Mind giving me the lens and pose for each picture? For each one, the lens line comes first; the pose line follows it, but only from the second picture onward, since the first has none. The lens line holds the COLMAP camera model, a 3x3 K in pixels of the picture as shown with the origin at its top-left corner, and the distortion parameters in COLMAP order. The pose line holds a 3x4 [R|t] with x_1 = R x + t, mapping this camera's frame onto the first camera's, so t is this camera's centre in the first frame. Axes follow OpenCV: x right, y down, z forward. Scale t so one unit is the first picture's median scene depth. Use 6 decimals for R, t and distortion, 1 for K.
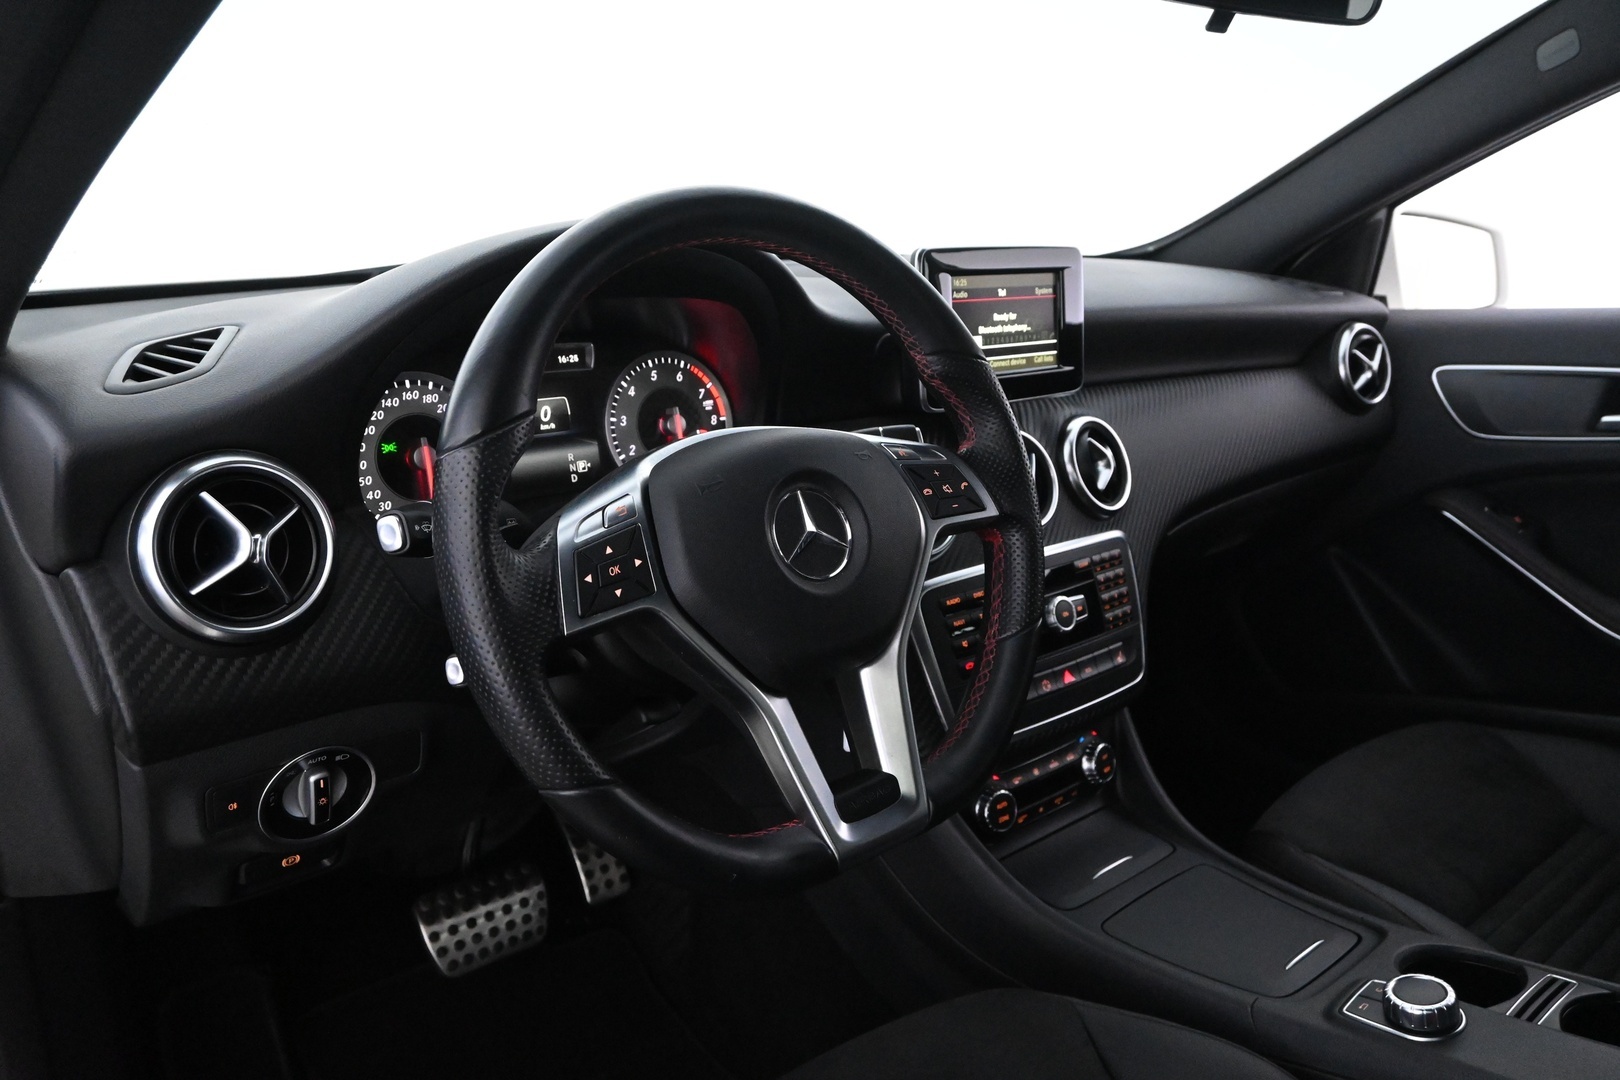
lens RADIAL K [[1194.3, 0, 818.3], [0, 1194.3, 532.4], [0, 0, 1]] dist [0.005369, 0.000094]
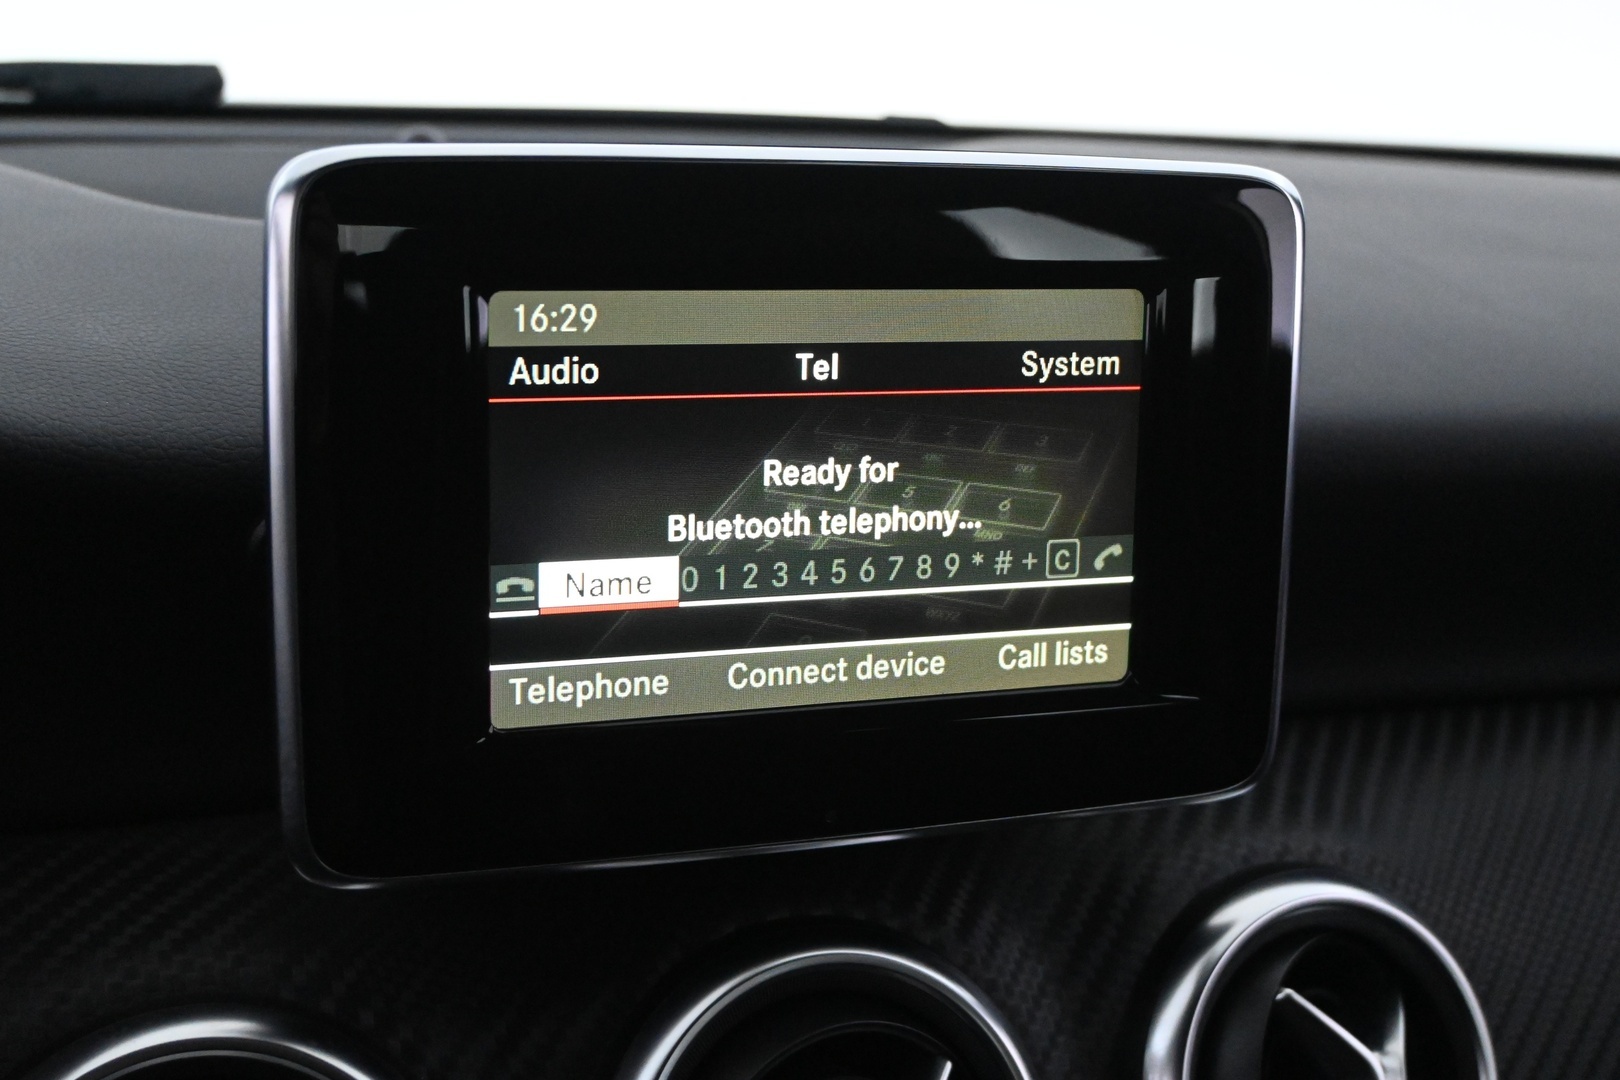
lens RADIAL K [[2195.4, 0, 809.5], [0, 2195.4, 539.0], [0, 0, 1]] dist [0.019342, 0.000000]
pose [[0.946890, 0.117294, -0.299401, 0.293216], [-0.124246, 0.992243, -0.004217, -0.174730], [0.296583, 0.041192, 0.954118, 0.635530]]
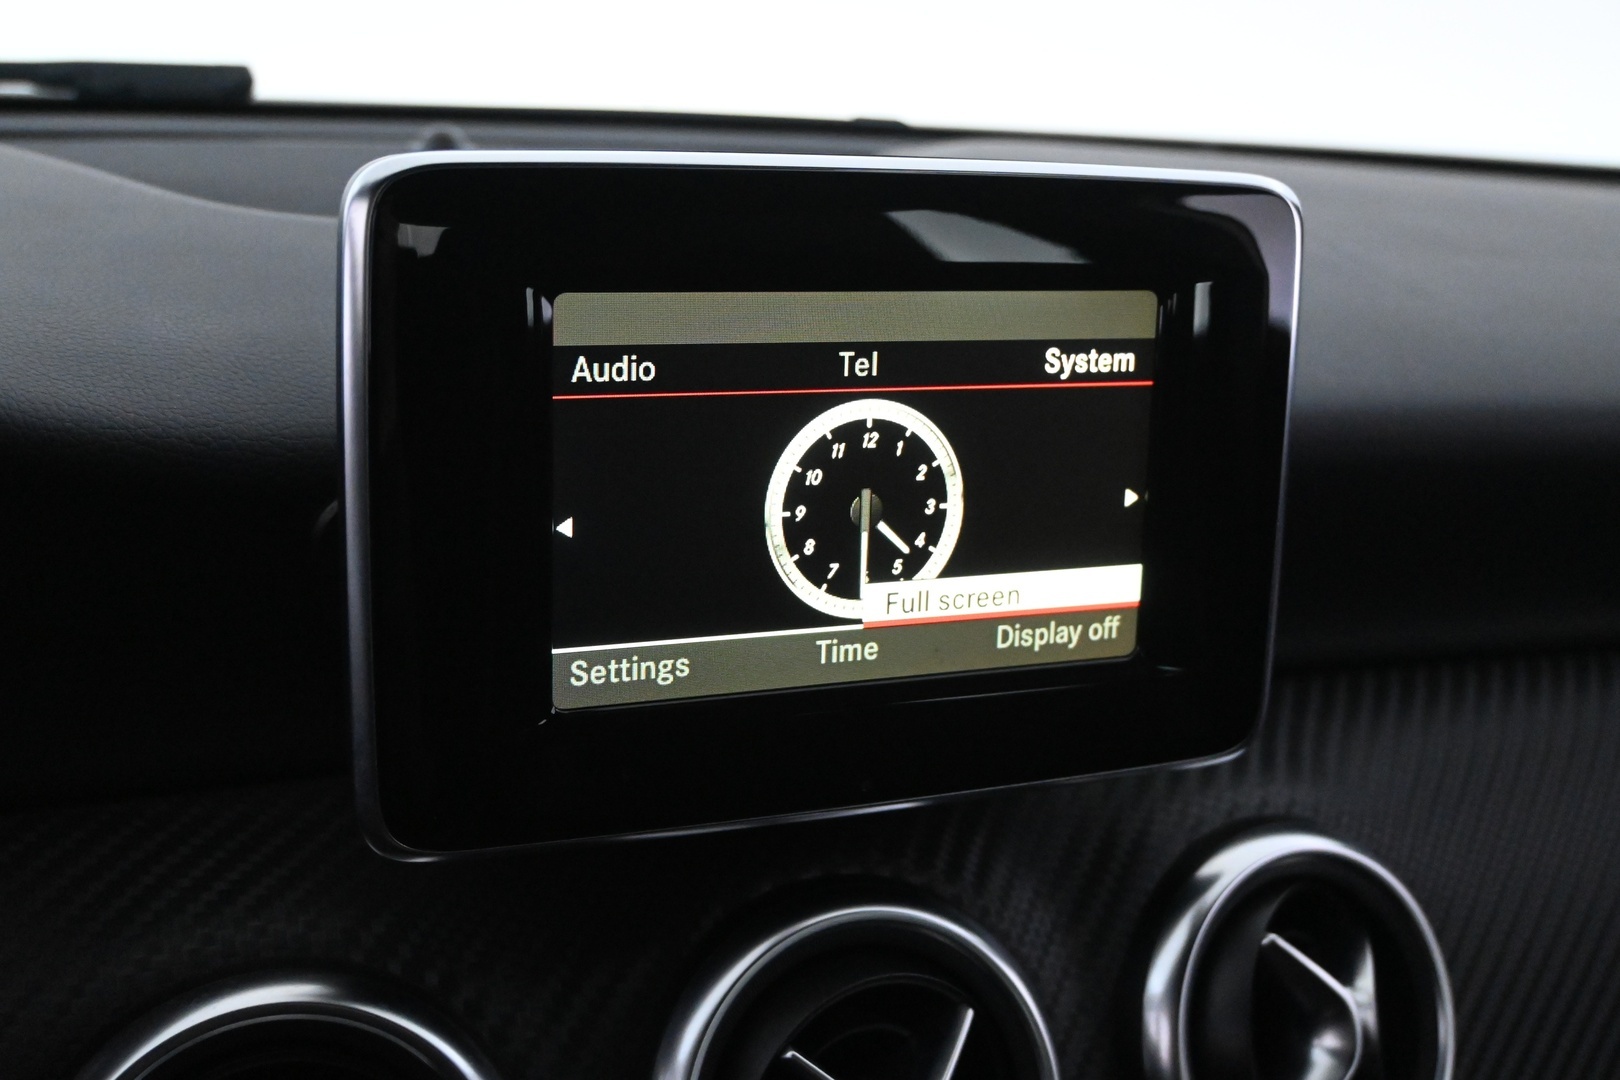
lens RADIAL K [[1897.6, 0, 807.9], [0, 1897.6, 542.8], [0, 0, 1]] dist [0.003898, 0.000000]
pose [[0.957320, 0.128119, -0.259082, 0.258201], [-0.126205, 0.991712, 0.024076, -0.181721], [0.260019, 0.009649, 0.965555, 0.663859]]
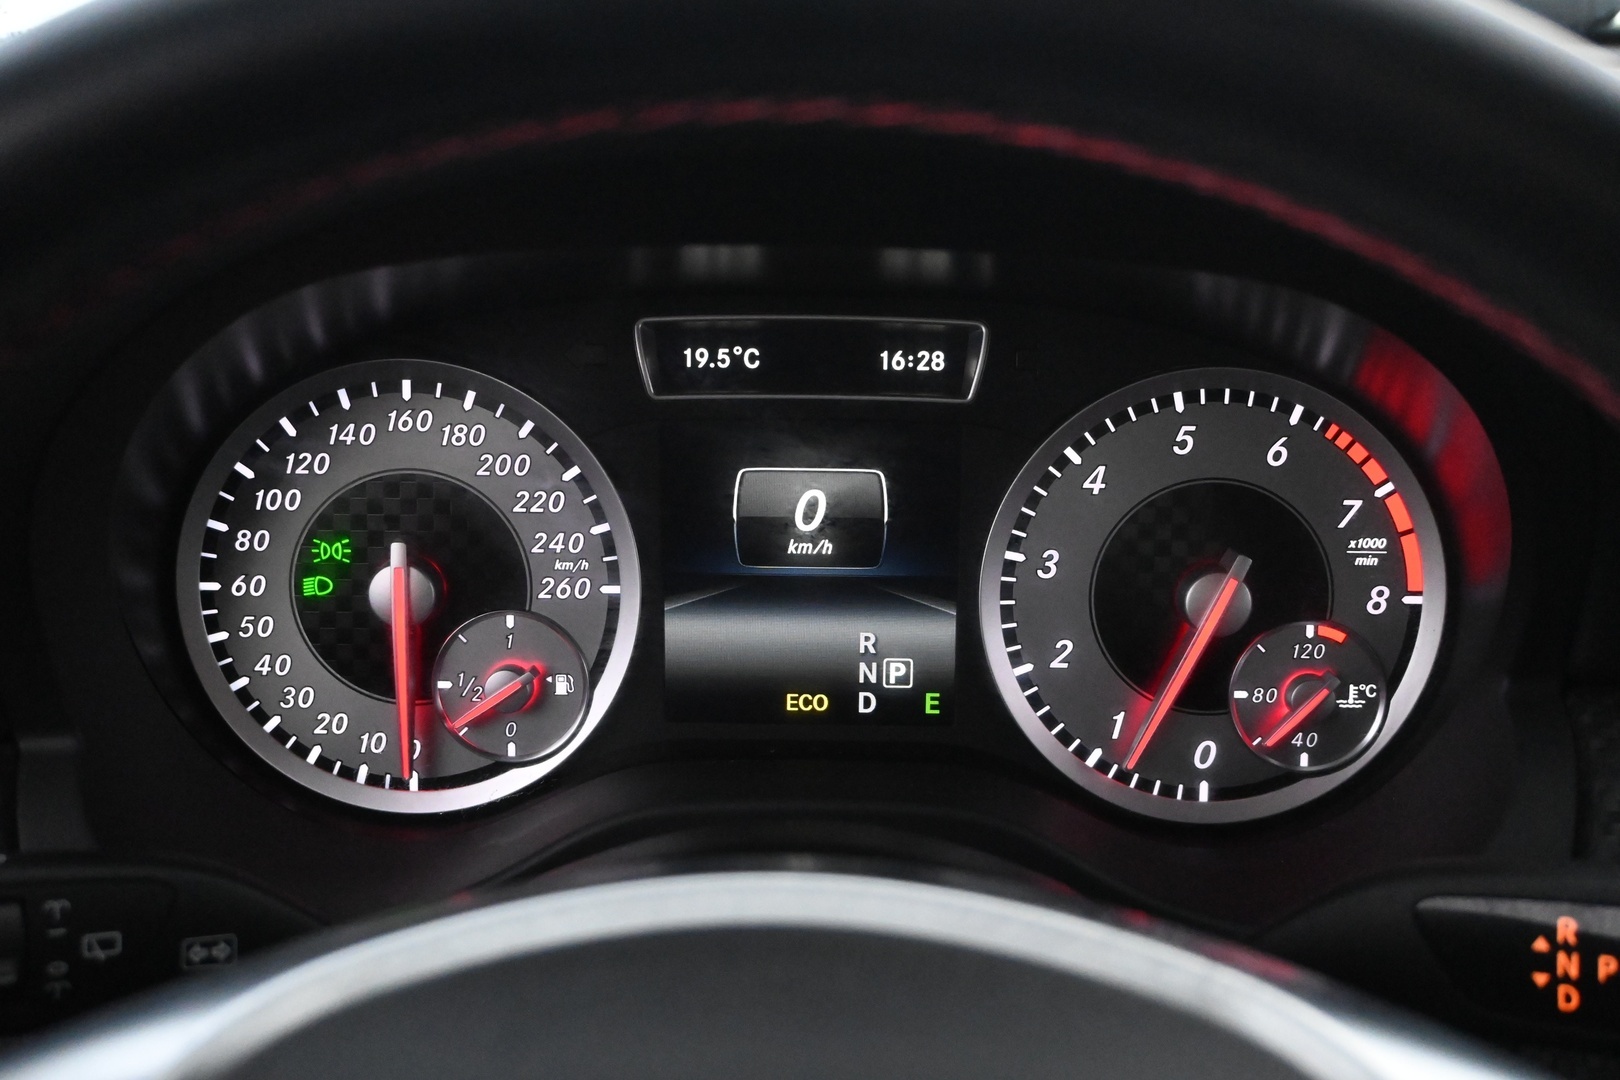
lens RADIAL K [[1897.6, 0, 811.1], [0, 1897.6, 543.9], [0, 0, 1]] dist [0.003898, 0.000000]
pose [[0.748808, 0.220186, -0.625144, 0.109593], [-0.176670, 0.975388, 0.131930, -0.148391], [0.638807, 0.011654, 0.769279, 0.522513]]
